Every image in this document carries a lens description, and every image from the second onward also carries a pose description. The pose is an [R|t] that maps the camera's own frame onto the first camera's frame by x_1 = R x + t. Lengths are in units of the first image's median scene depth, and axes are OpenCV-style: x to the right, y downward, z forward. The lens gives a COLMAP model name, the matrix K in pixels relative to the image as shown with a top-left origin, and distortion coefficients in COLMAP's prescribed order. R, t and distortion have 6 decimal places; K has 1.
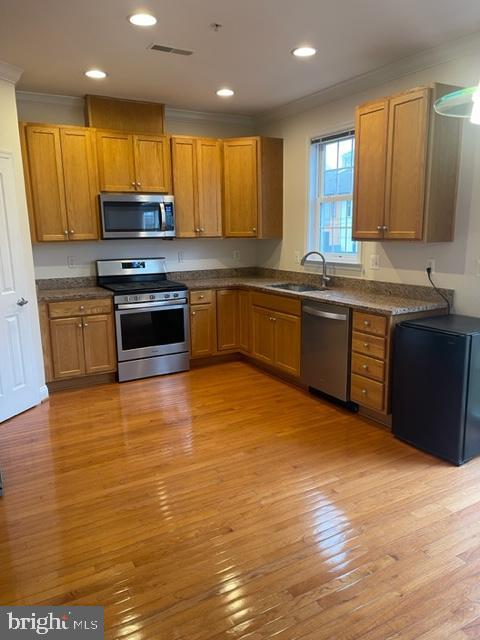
lens RADIAL K [[486.4, 0, 241.5], [0, 486.4, 324.4], [0, 0, 1]] dist [0.081876, -0.103332]
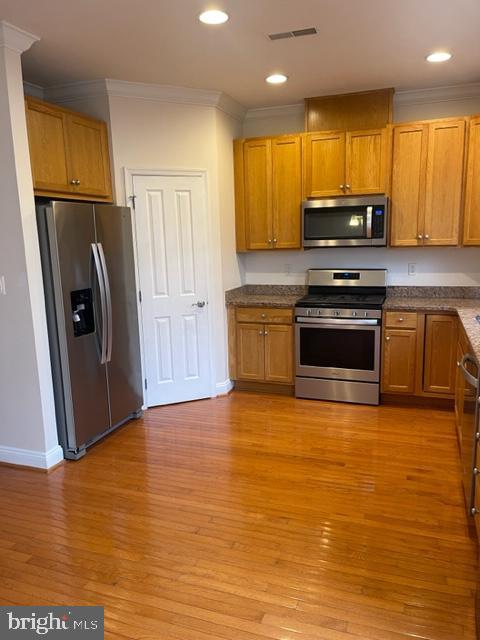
lens RADIAL K [[486.4, 0, 241.5], [0, 486.4, 324.4], [0, 0, 1]] dist [0.081876, -0.103332]
pose [[0.646147, 0.136294, -0.750945, 0.379969], [-0.137002, 0.988656, 0.061555, -0.067283], [0.750816, 0.063107, 0.657490, 0.287425]]
